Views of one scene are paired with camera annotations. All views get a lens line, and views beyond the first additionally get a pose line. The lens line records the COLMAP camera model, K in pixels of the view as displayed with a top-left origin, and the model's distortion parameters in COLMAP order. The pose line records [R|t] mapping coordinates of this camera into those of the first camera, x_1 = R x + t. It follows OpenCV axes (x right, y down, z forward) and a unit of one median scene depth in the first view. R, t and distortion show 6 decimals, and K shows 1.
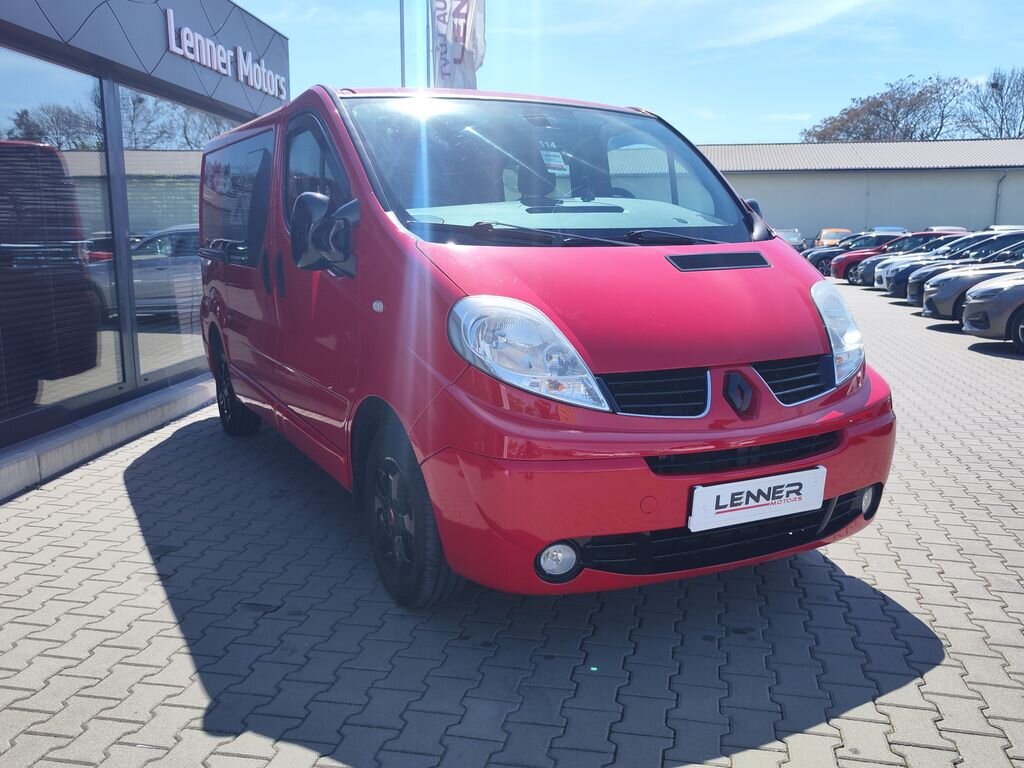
lens RADIAL K [[903.4, 0, 530.2], [0, 903.4, 387.8], [0, 0, 1]] dist [0.022535, -0.019583]
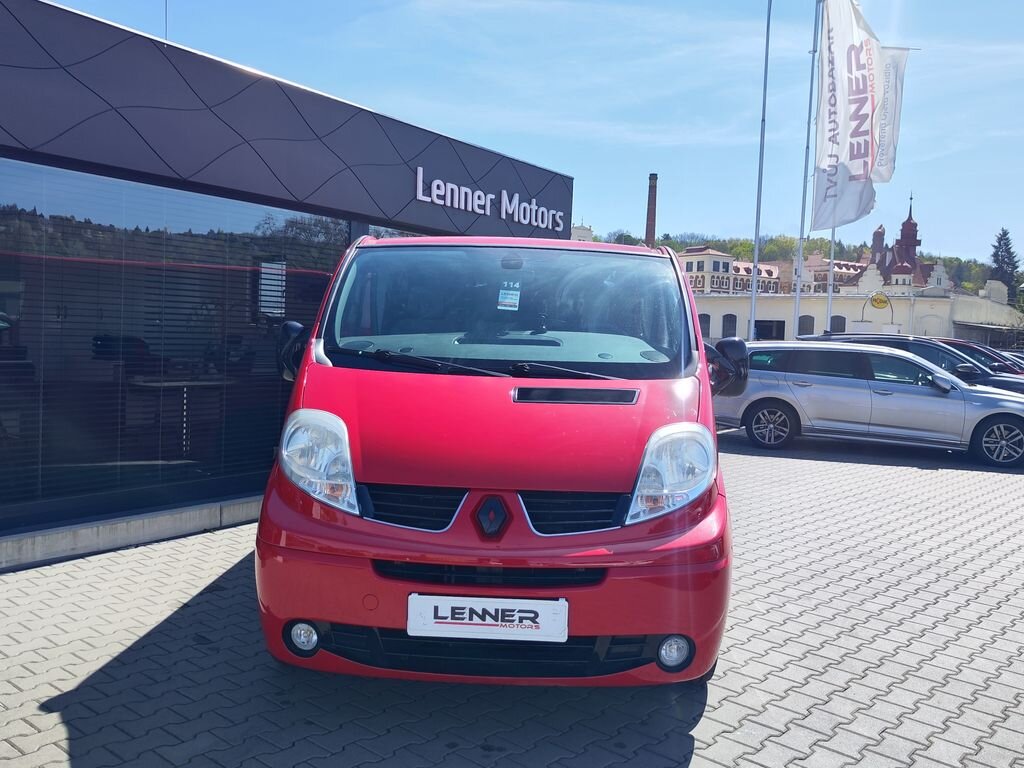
lens RADIAL K [[903.4, 0, 530.2], [0, 903.4, 387.8], [0, 0, 1]] dist [0.022535, -0.019583]
pose [[0.876388, 0.062604, -0.477519, 0.773269], [-0.119574, 0.988754, -0.089824, -0.054100], [0.466525, 0.135819, 0.874018, 0.059528]]
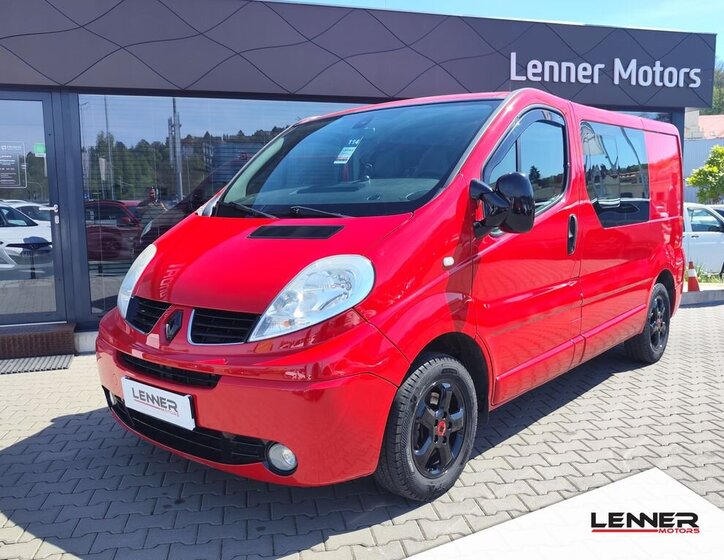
lens RADIAL K [[659.3, 0, 362.0], [0, 659.3, 280.0], [0, 0, 1]] dist [0.003635, -0.007394]
pose [[0.371404, 0.108674, -0.922090, 1.254494], [-0.141018, 0.988207, 0.059666, -0.162851], [0.917700, 0.107871, 0.382349, 0.869175]]
